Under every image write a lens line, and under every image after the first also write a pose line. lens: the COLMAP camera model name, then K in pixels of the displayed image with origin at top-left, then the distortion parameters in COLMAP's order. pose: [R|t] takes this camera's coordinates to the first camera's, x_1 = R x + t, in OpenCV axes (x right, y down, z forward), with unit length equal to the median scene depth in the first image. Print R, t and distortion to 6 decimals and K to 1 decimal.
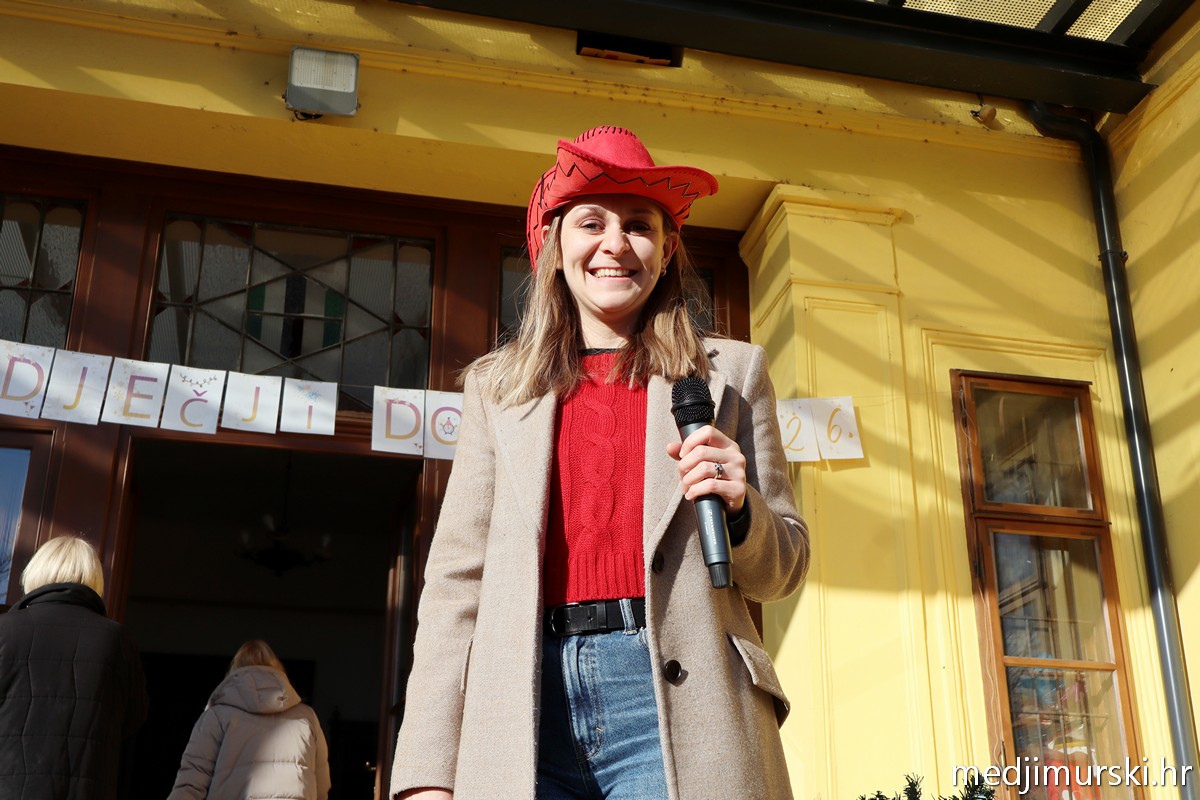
lens RADIAL K [[1438.9, 0, 601.2], [0, 1438.9, 401.3], [0, 0, 1]] dist [-0.022526, 0.000000]
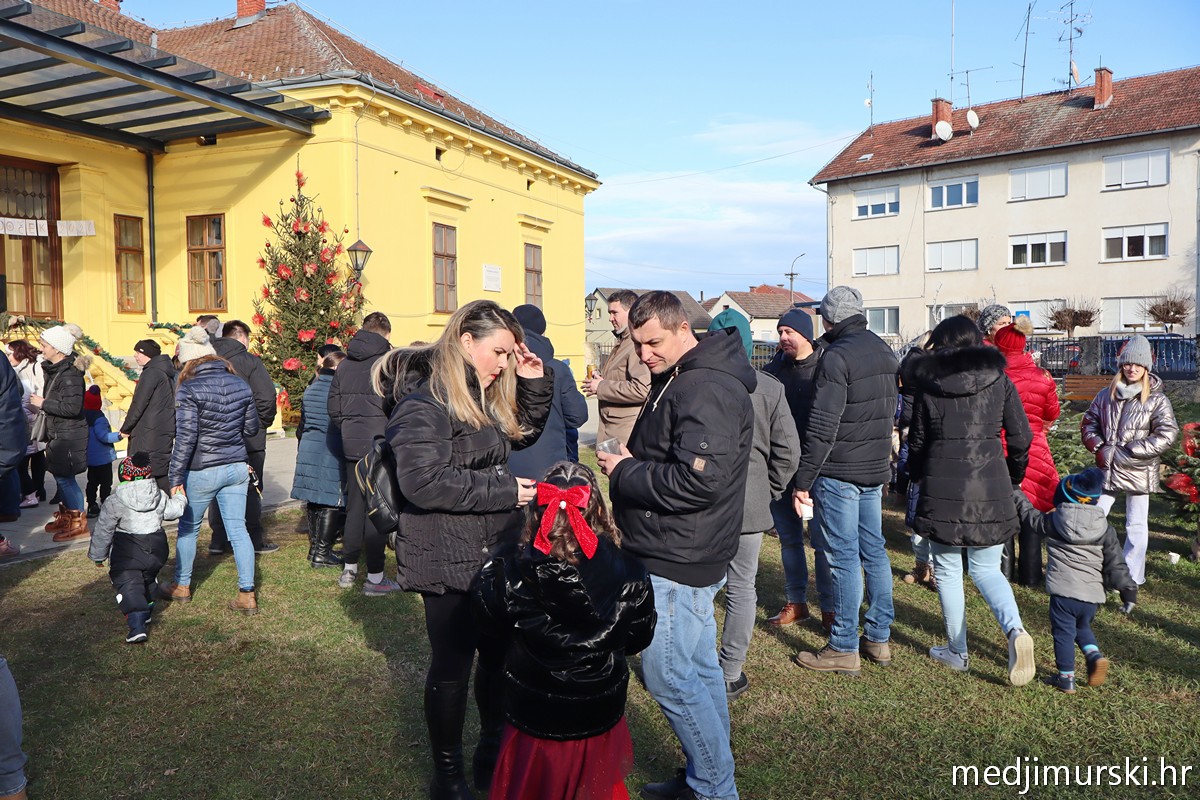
lens RADIAL K [[1017.2, 0, 601.3], [0, 1017.2, 402.7], [0, 0, 1]] dist [0.011224, -0.004900]
pose [[0.577847, -0.046234, 0.814835, -1.467058], [-0.312741, 0.909642, 0.273396, -0.810935], [-0.753848, -0.412813, 0.511174, -1.963656]]
